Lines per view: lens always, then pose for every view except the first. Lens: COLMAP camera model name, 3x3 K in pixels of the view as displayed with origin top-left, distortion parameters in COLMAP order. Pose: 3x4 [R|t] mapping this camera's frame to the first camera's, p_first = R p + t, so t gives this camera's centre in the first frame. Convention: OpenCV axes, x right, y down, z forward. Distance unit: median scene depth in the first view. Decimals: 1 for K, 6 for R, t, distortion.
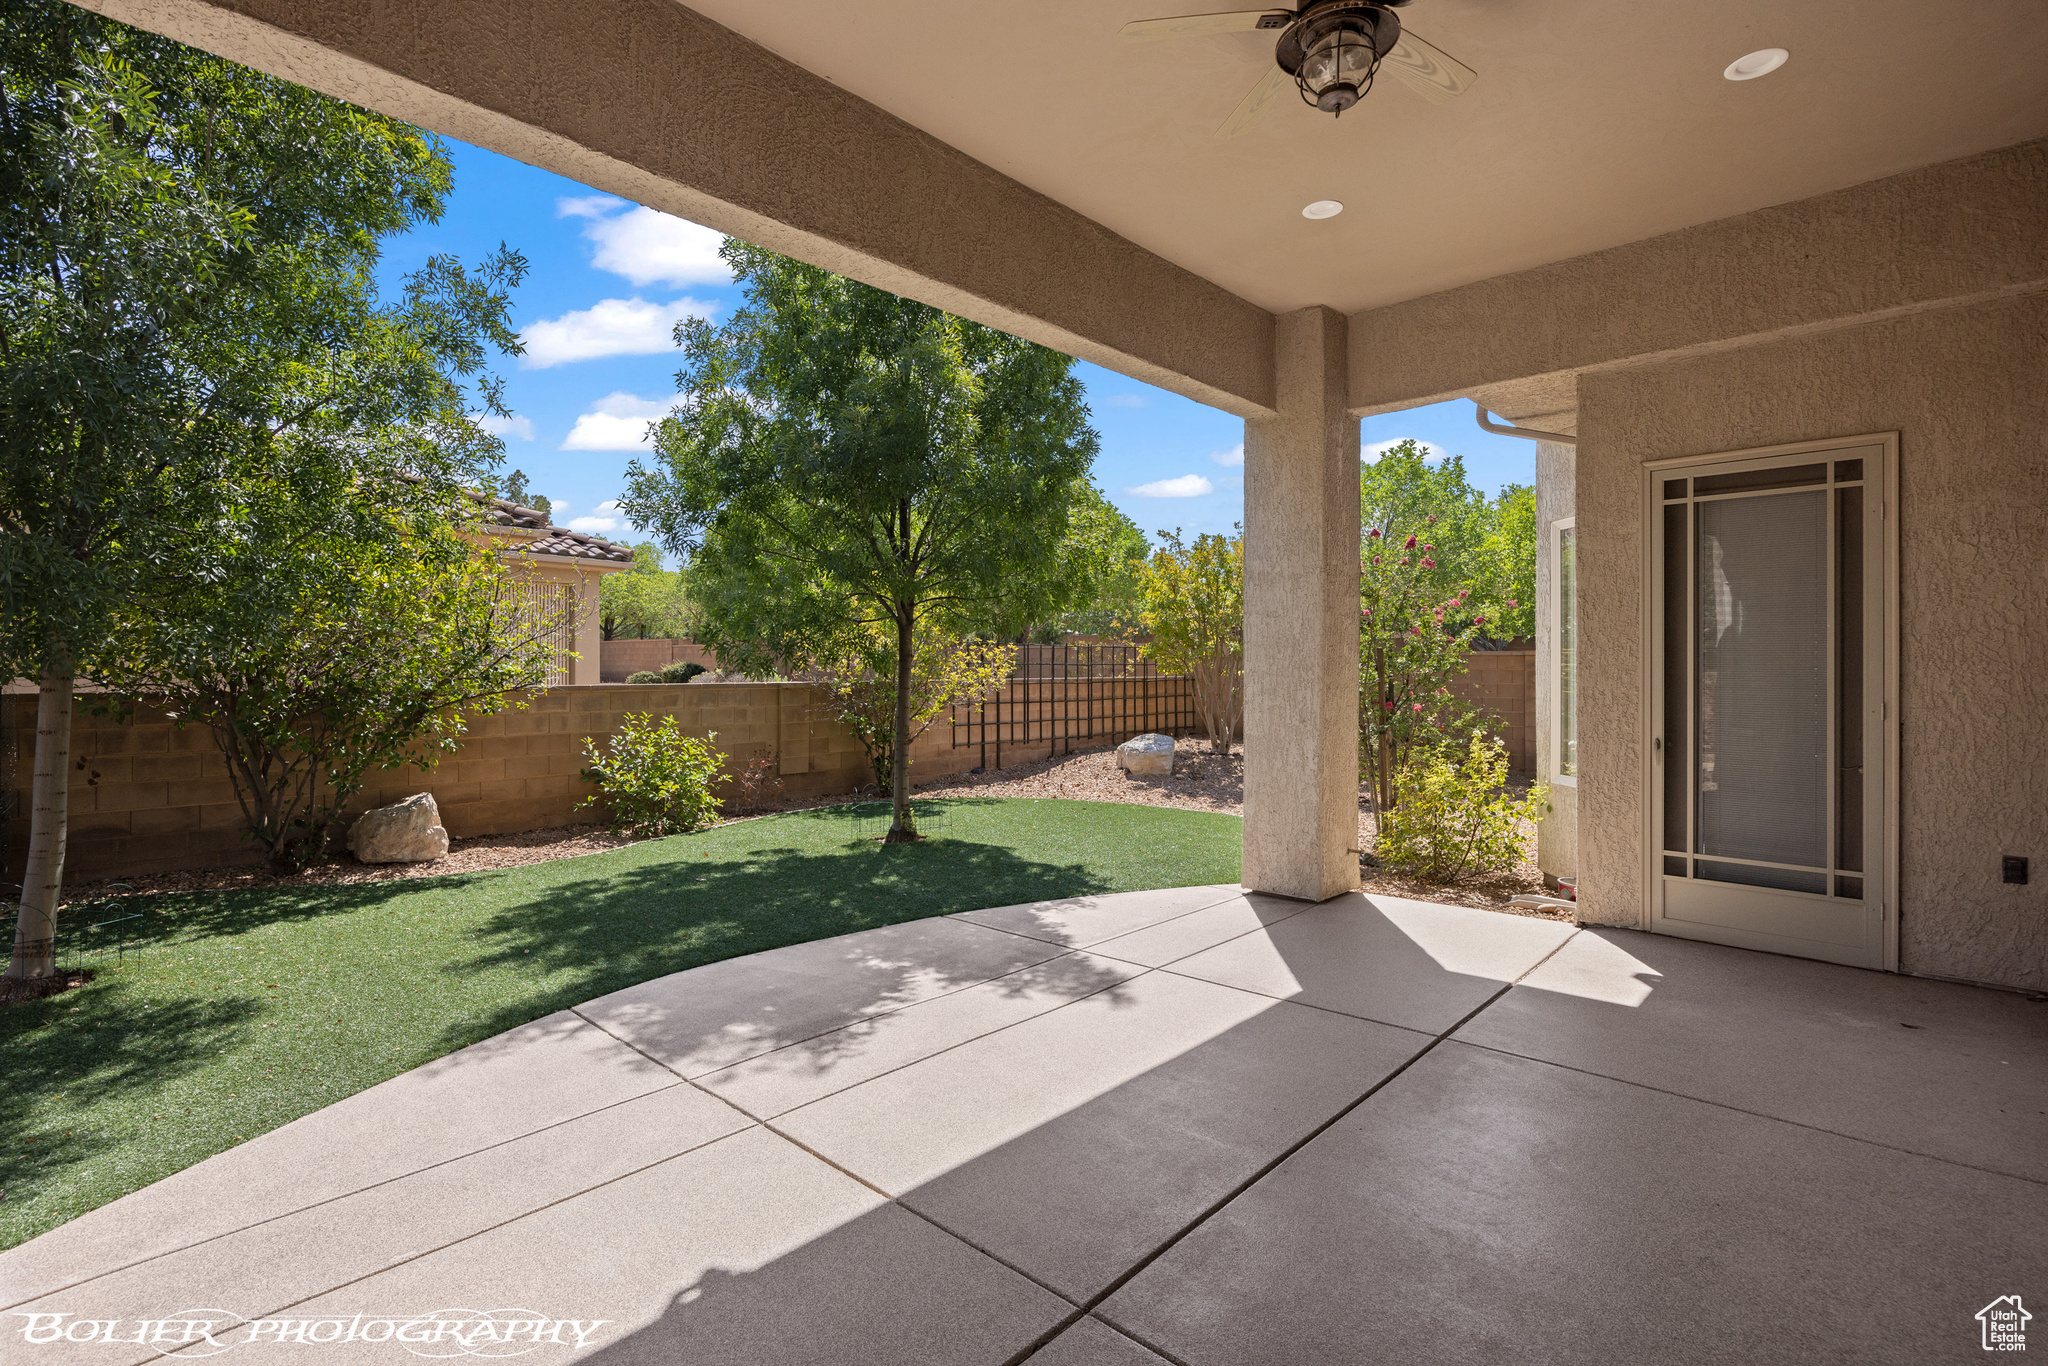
lens RADIAL K [[971.1, 0, 995.5], [0, 971.1, 665.4], [0, 0, 1]] dist [-0.002362, 0.000602]
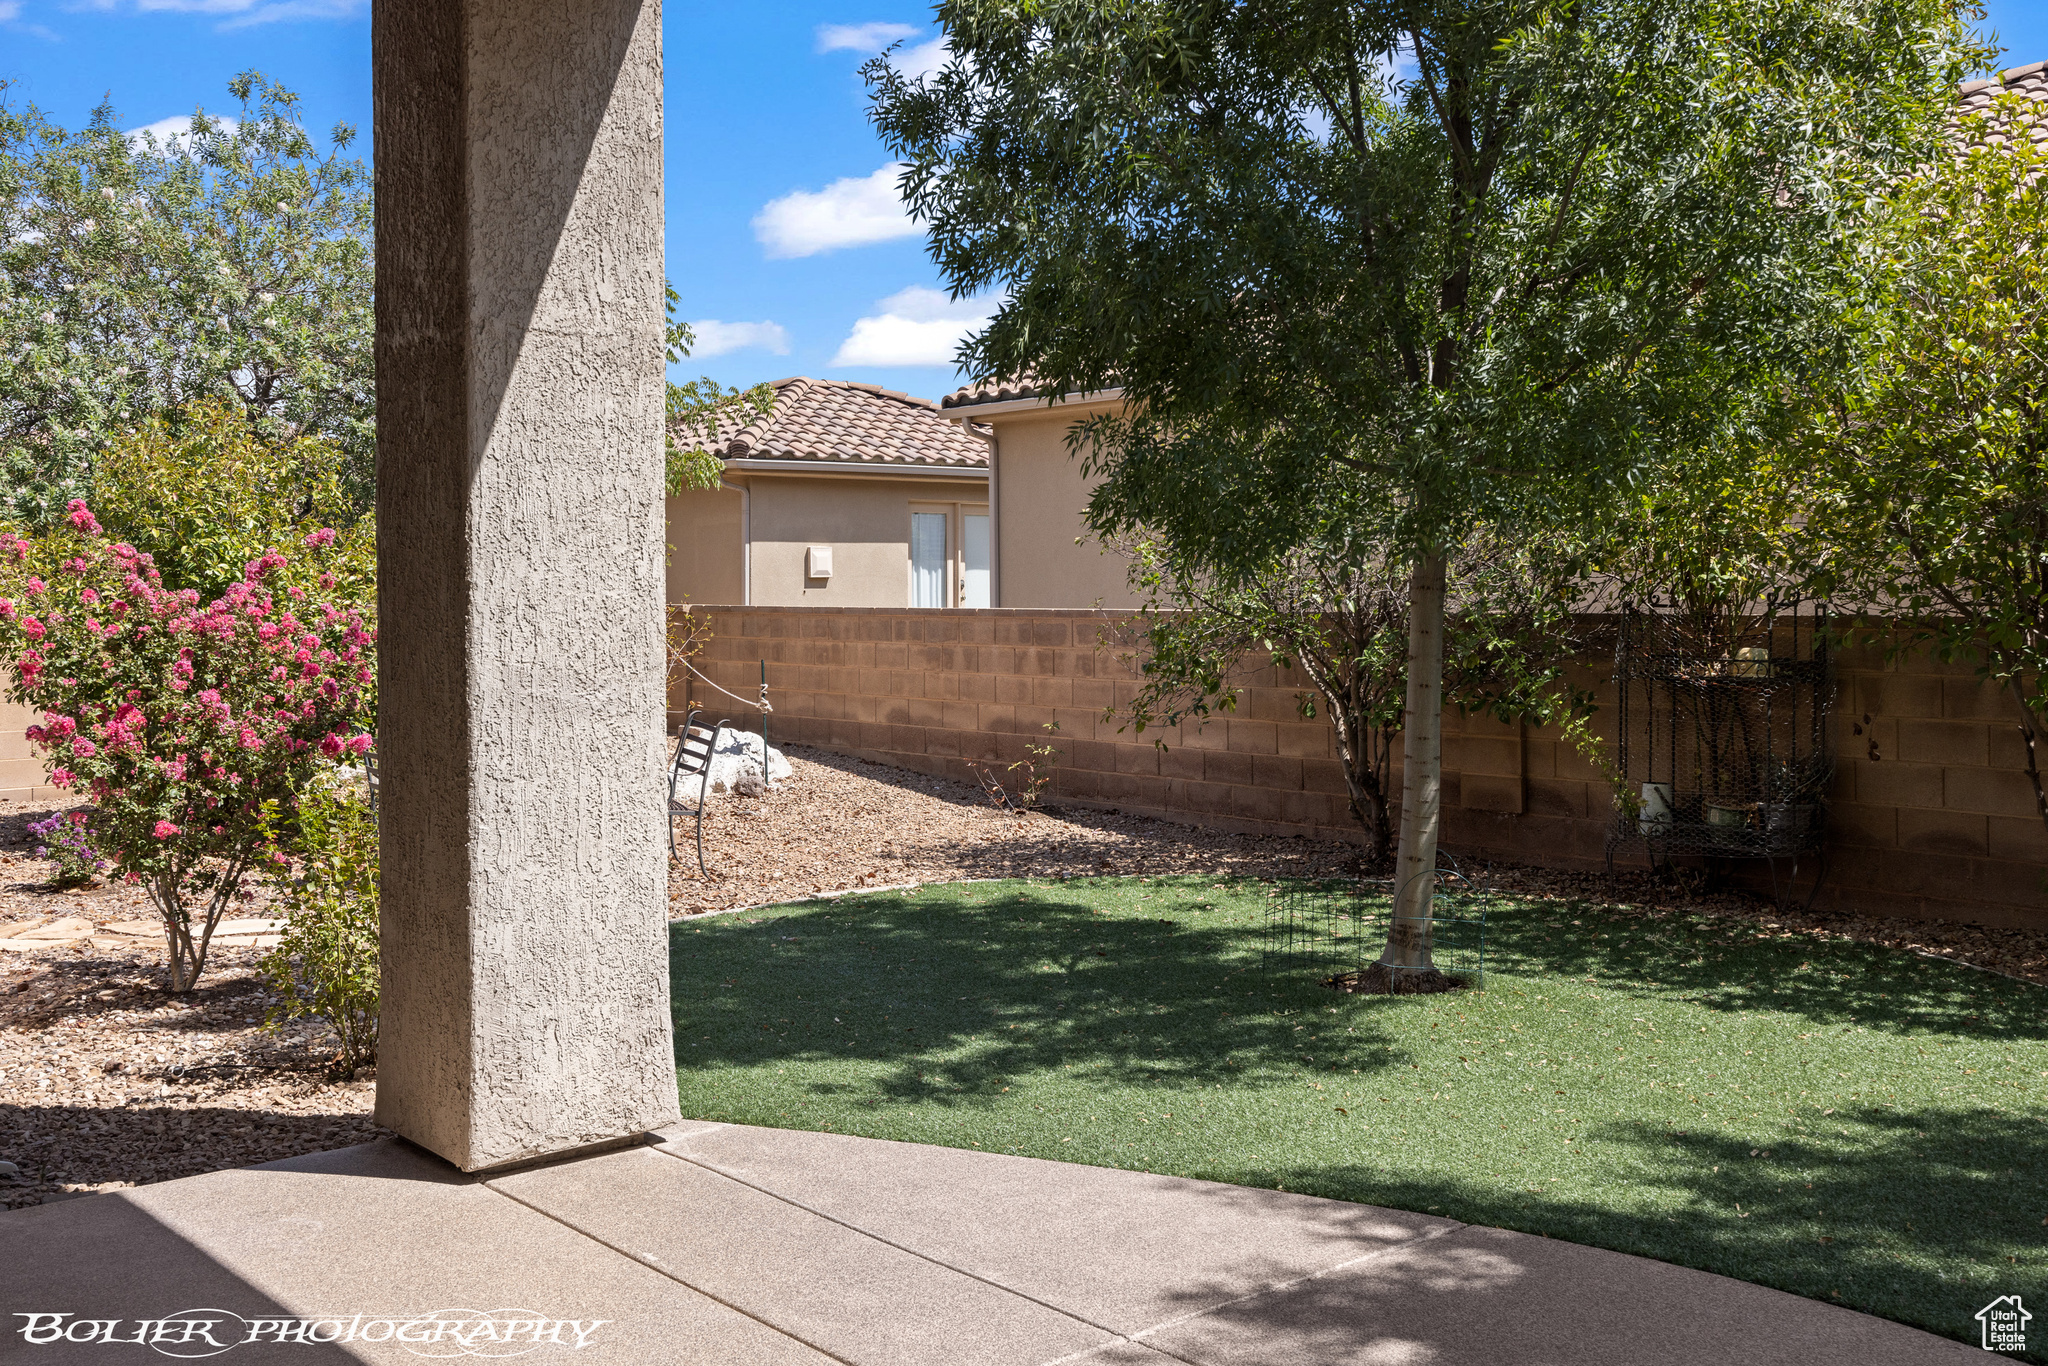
lens RADIAL K [[1985.7, 0, 1046.1], [0, 1985.7, 594.4], [0, 0, 1]] dist [0.038230, 0.000000]
pose [[-0.078056, 0.002747, -0.996945, 0.385870], [0.000153, 0.999996, 0.002743, 0.009697], [0.996949, 0.000062, -0.078056, 0.518315]]
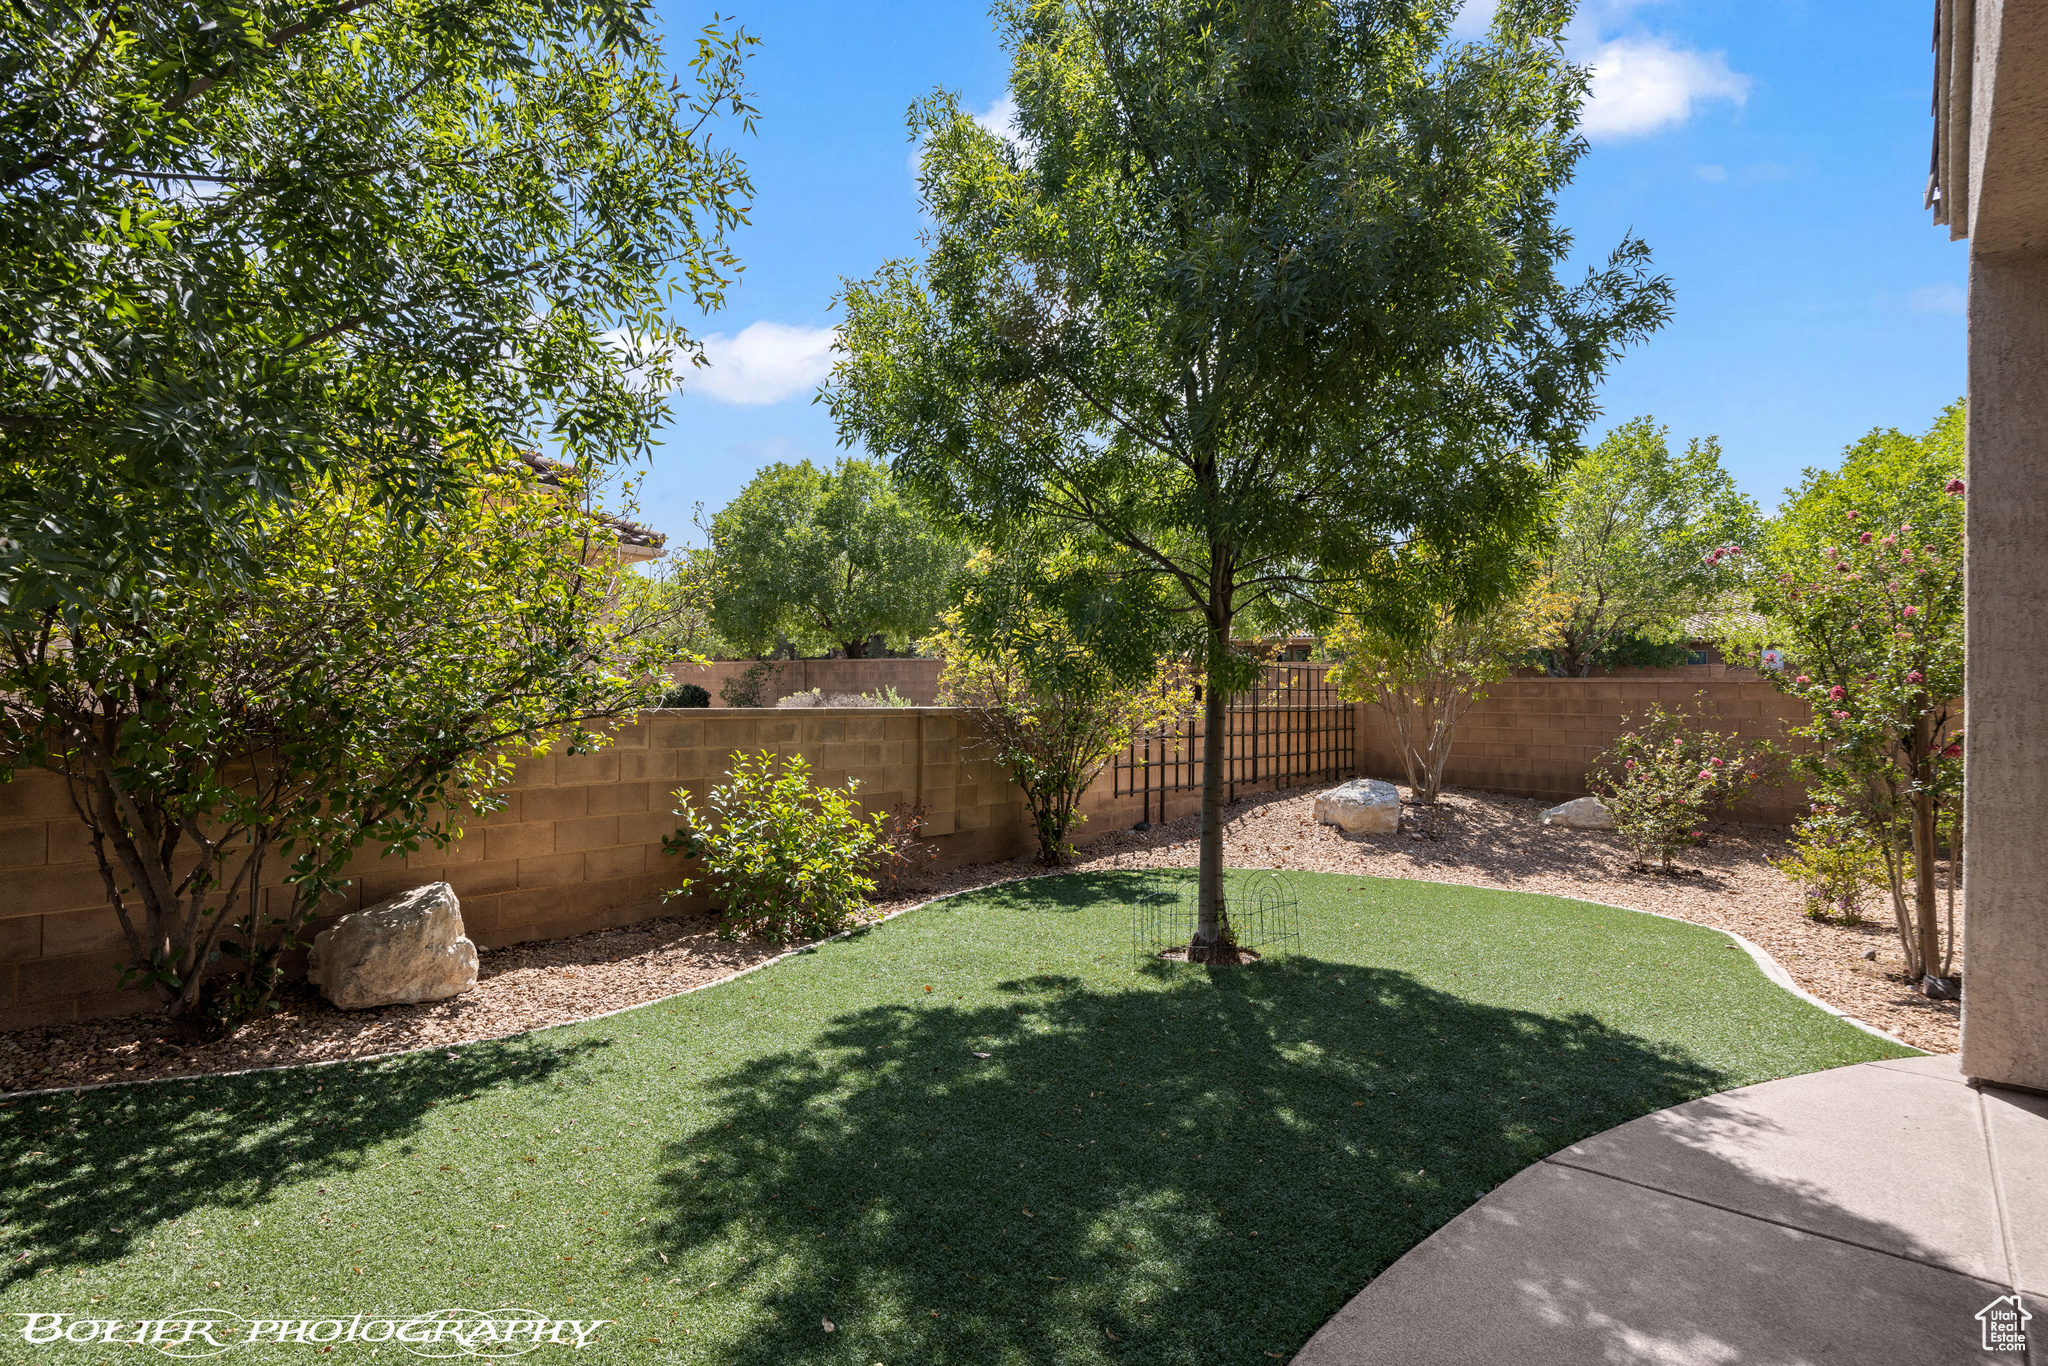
lens RADIAL K [[1037.0, 0, 1021.8], [0, 1037.0, 680.2], [0, 0, 1]] dist [0.012319, -0.001154]
pose [[0.998487, 0.011046, 0.053876, -0.302506], [-0.010354, 0.999860, -0.013107, 0.011349], [-0.054013, 0.012529, 0.998462, 0.380767]]
